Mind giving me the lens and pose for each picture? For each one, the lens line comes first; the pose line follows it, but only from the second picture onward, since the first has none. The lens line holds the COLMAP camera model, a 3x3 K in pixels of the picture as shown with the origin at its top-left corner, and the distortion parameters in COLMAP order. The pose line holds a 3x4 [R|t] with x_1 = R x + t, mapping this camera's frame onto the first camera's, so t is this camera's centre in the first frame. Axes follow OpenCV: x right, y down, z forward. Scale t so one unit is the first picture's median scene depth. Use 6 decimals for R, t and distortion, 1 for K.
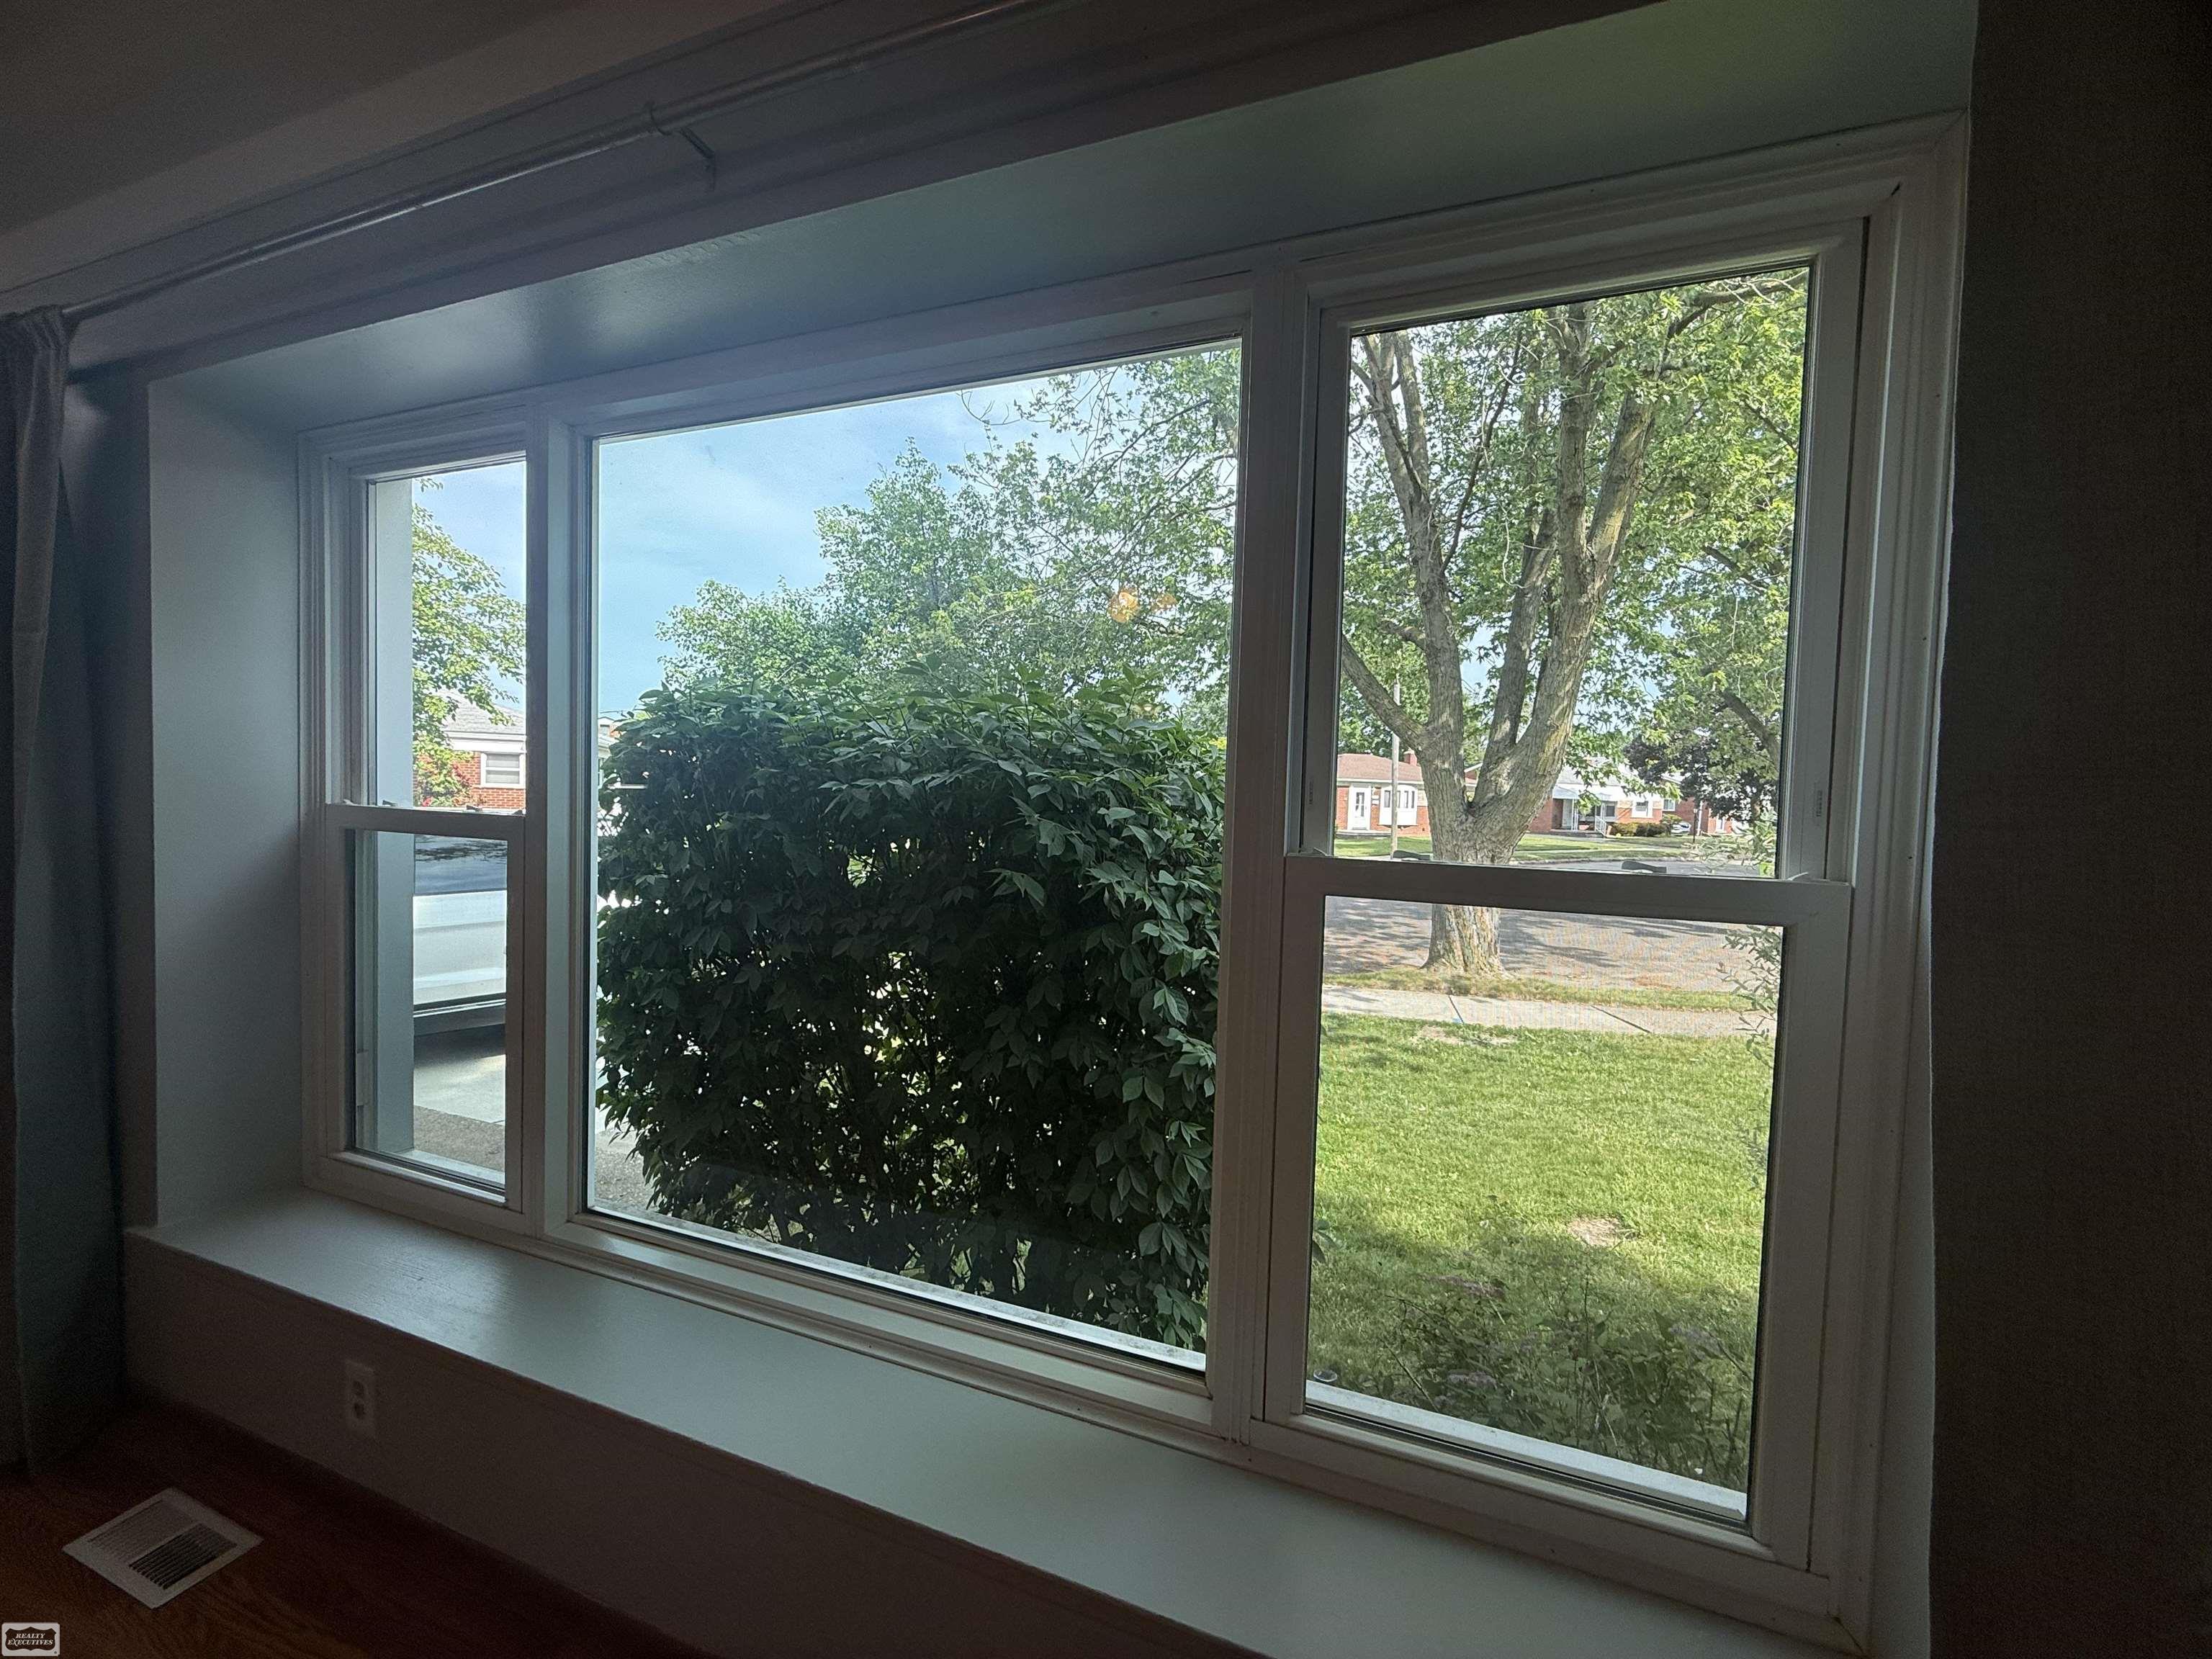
lens RADIAL K [[883.1, 0, 1107.4], [0, 883.1, 821.5], [0, 0, 1]] dist [0.002386, -0.000191]
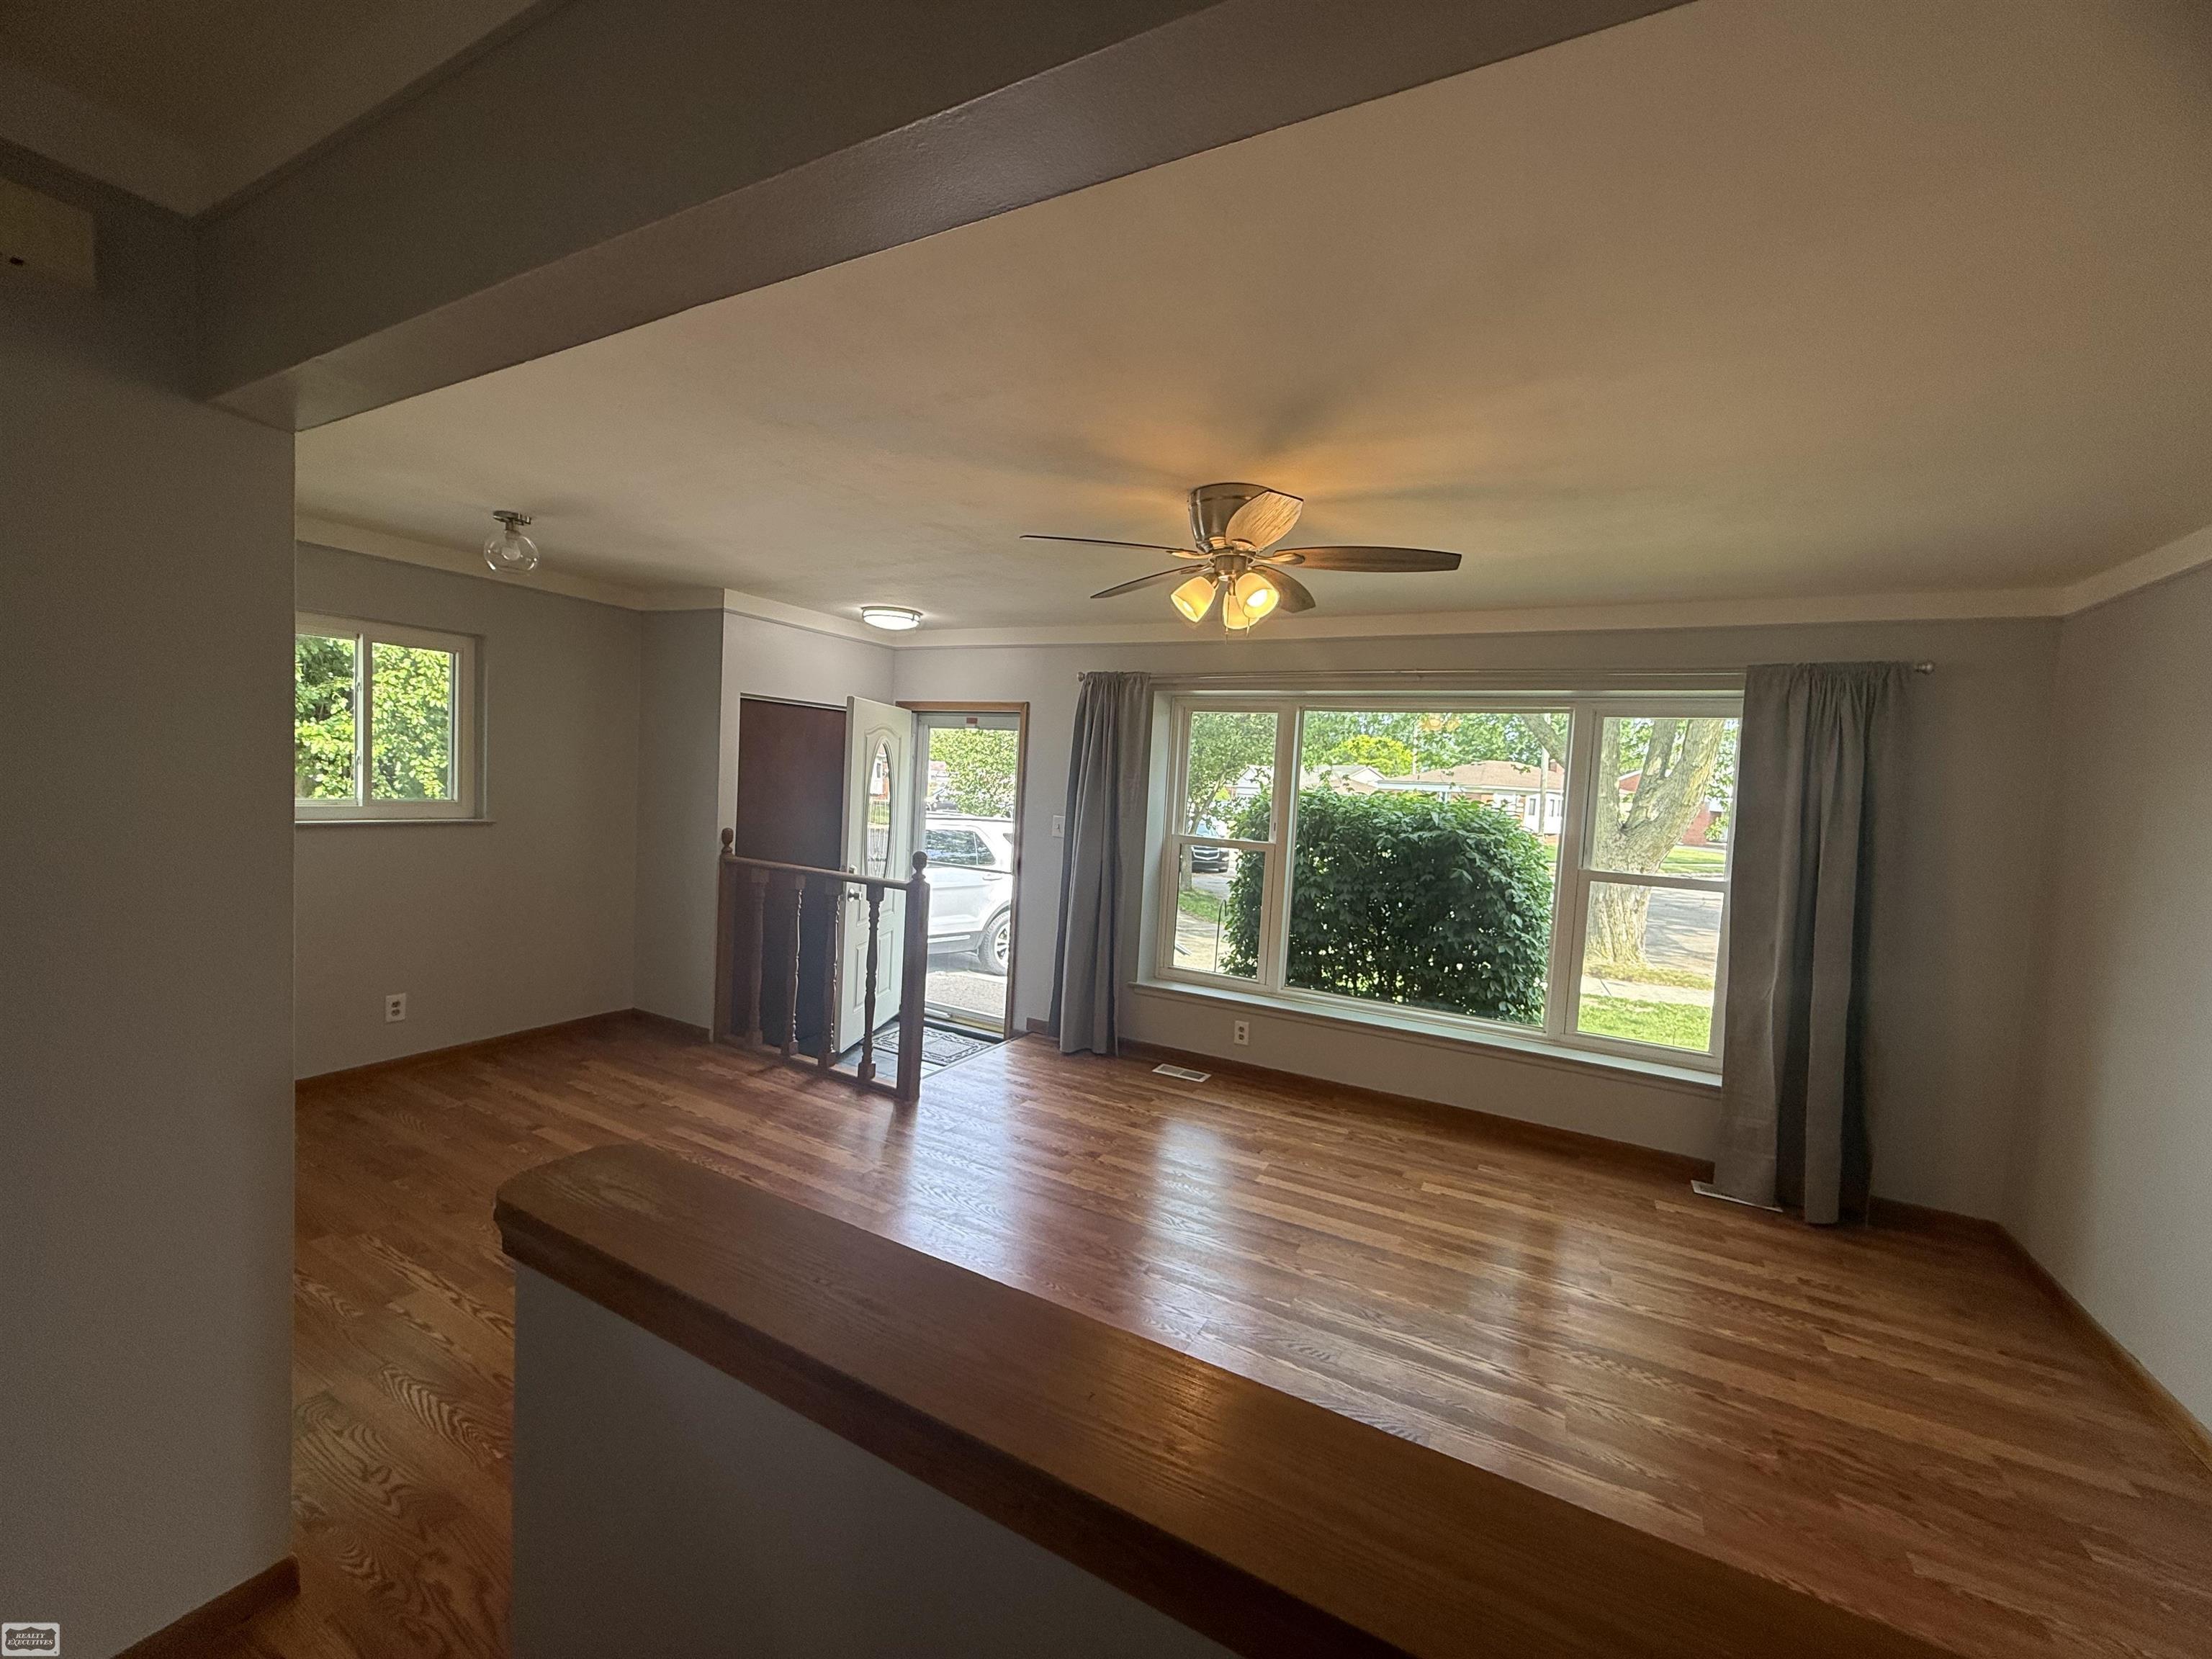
lens RADIAL K [[883.1, 0, 1109.4], [0, 883.1, 824.1], [0, 0, 1]] dist [0.002386, -0.000191]
pose [[0.990877, 0.031592, -0.131012, -0.156873], [-0.030236, 0.999467, 0.012326, -0.016654], [0.131332, -0.008252, 0.991304, -0.357548]]
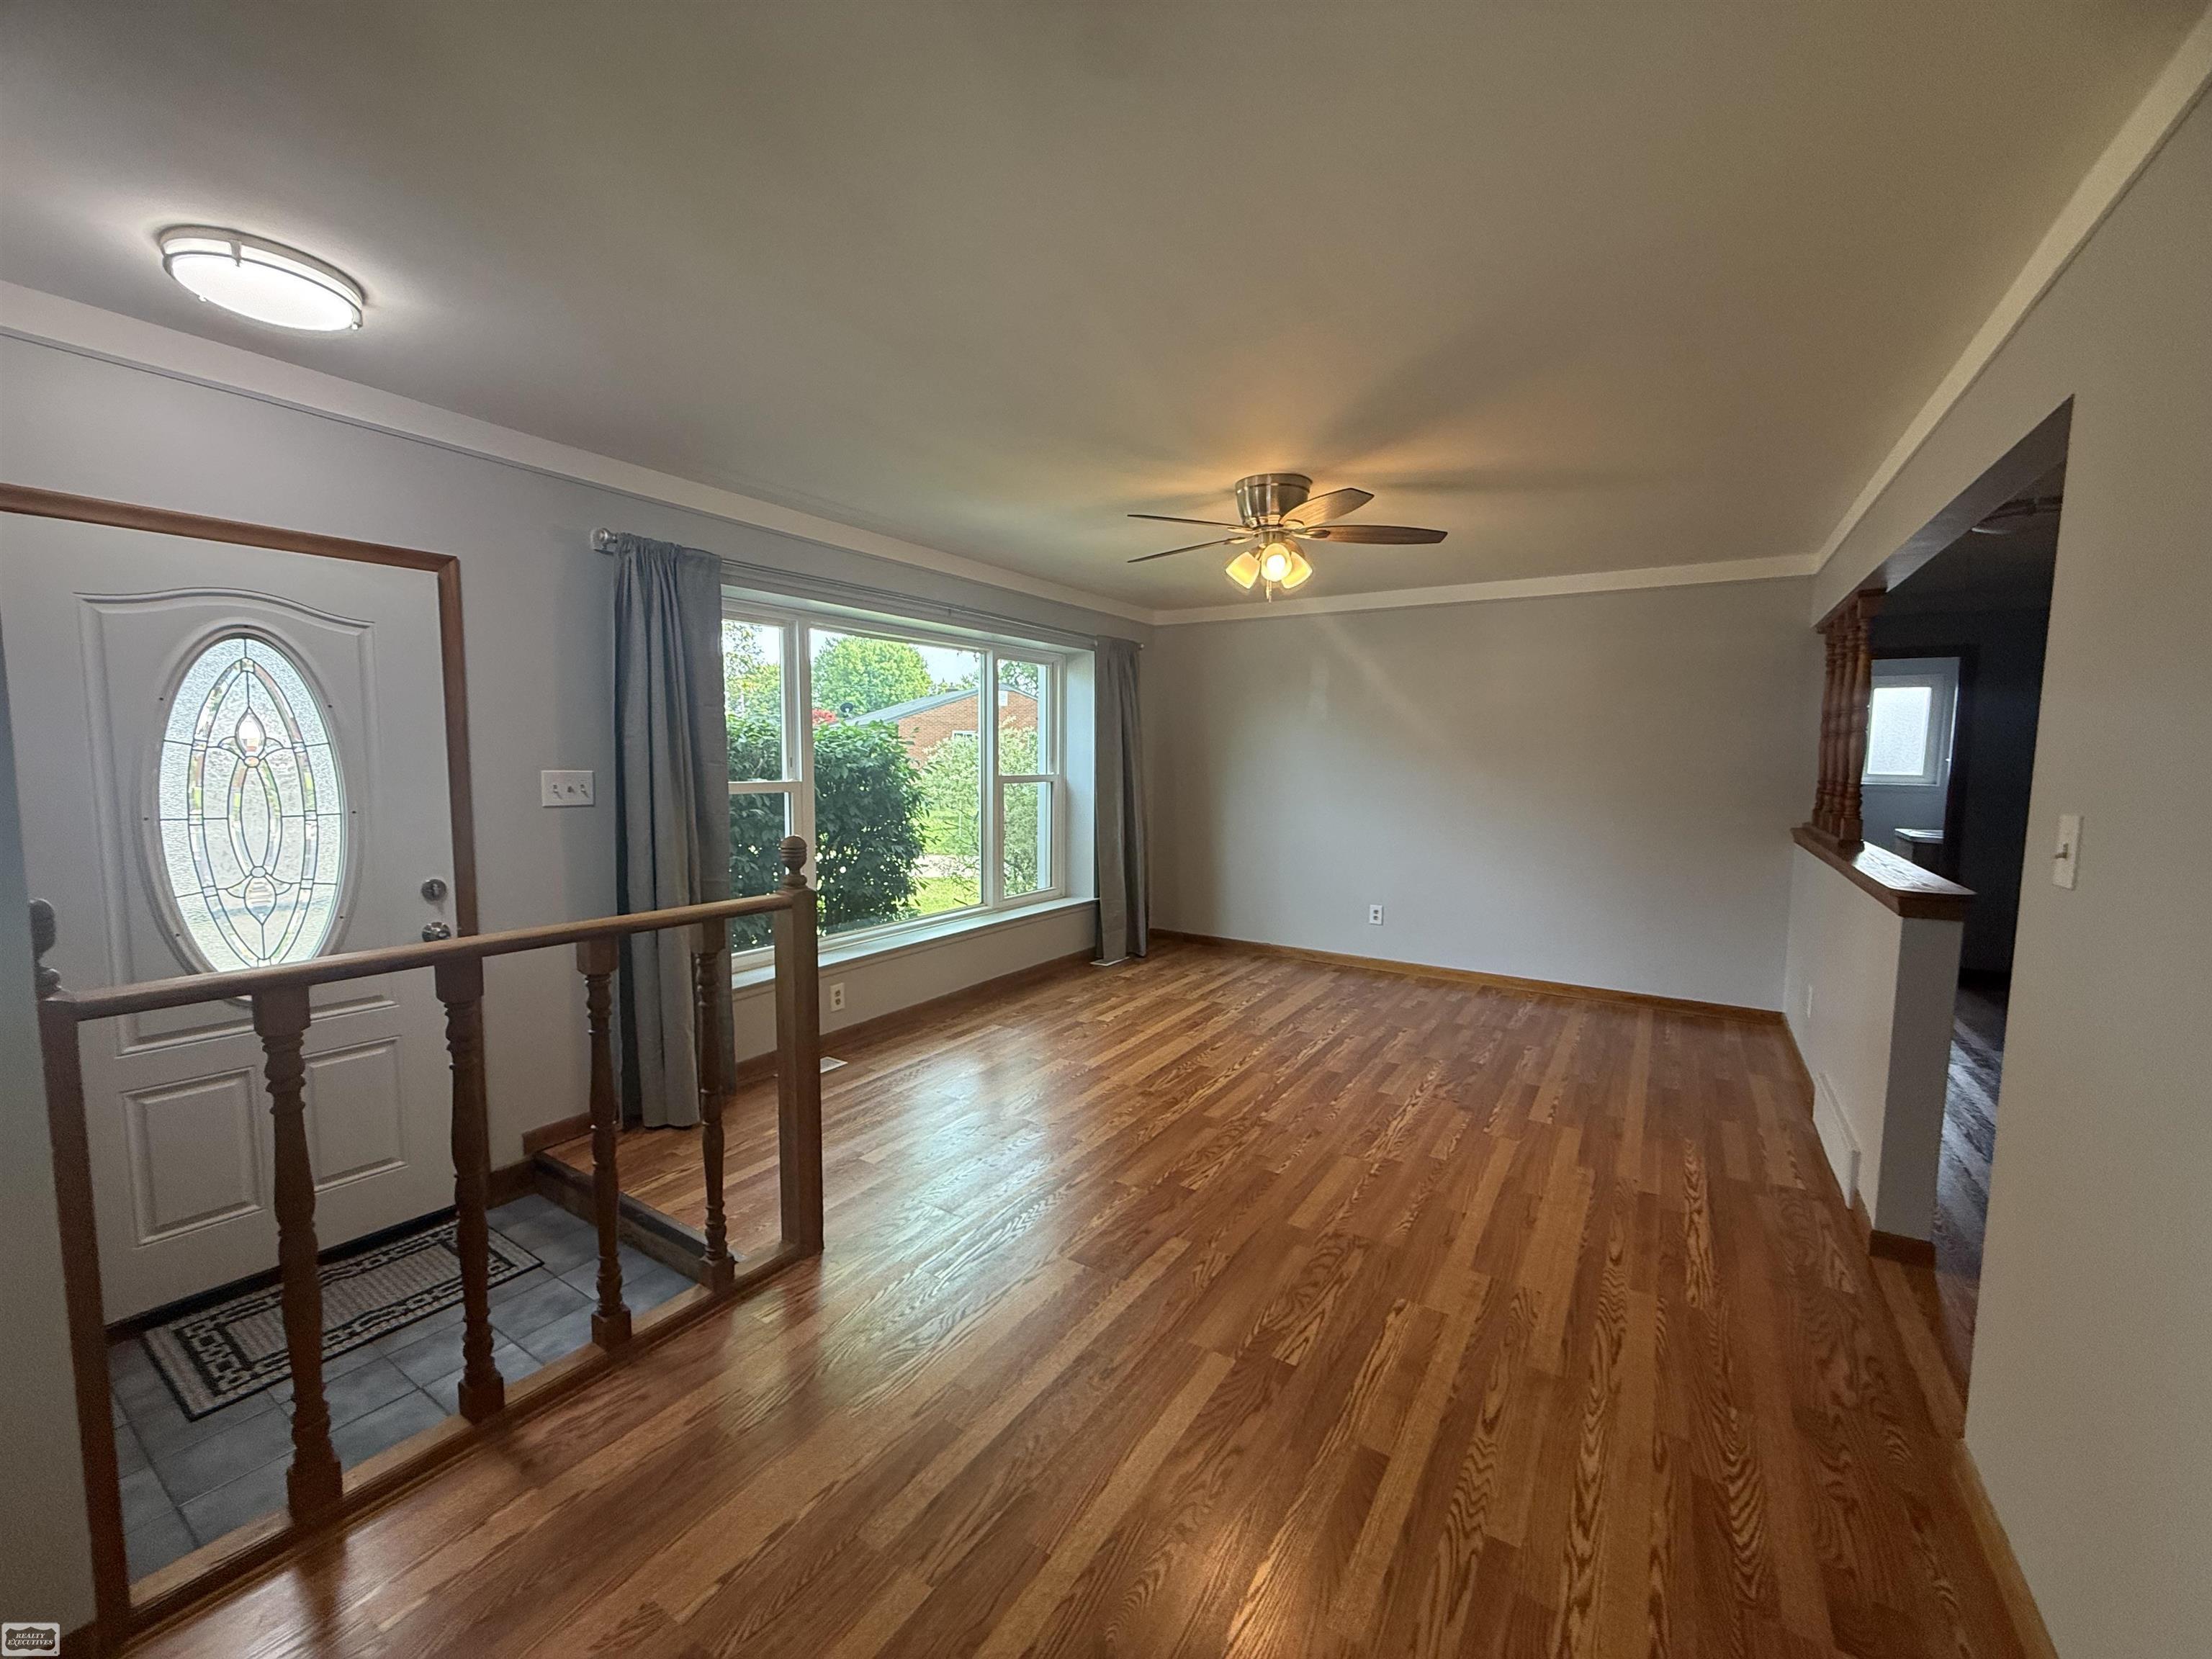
lens RADIAL K [[883.1, 0, 1098.3], [0, 883.1, 826.3], [0, 0, 1]] dist [0.002386, -0.000191]
pose [[0.210470, -0.109228, 0.971479, -0.559472], [0.029171, 0.993998, 0.105440, -0.022014], [-0.977165, 0.006147, 0.212393, -0.054911]]
